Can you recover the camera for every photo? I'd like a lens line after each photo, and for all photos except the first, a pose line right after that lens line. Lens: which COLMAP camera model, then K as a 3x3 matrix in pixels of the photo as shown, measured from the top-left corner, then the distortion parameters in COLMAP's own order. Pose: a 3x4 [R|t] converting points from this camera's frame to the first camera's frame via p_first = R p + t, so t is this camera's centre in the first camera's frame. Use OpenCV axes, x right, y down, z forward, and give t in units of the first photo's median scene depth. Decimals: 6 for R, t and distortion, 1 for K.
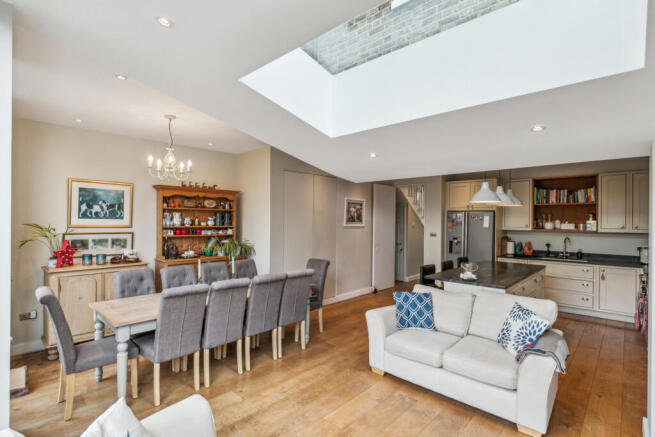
lens RADIAL K [[326.0, 0, 328.7], [0, 326.0, 221.4], [0, 0, 1]] dist [0.000167, 0.000834]
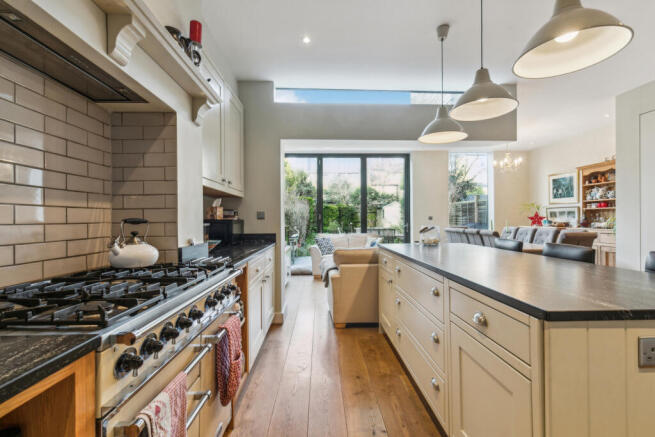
lens RADIAL K [[297.7, 0, 327.6], [0, 297.7, 218.9], [0, 0, 1]] dist [-0.003308, -0.000131]
pose [[-0.720924, -0.003106, -0.693007, 0.529731], [0.001673, 0.999979, -0.006223, 0.049809], [0.693012, -0.005646, -0.720904, 0.640888]]
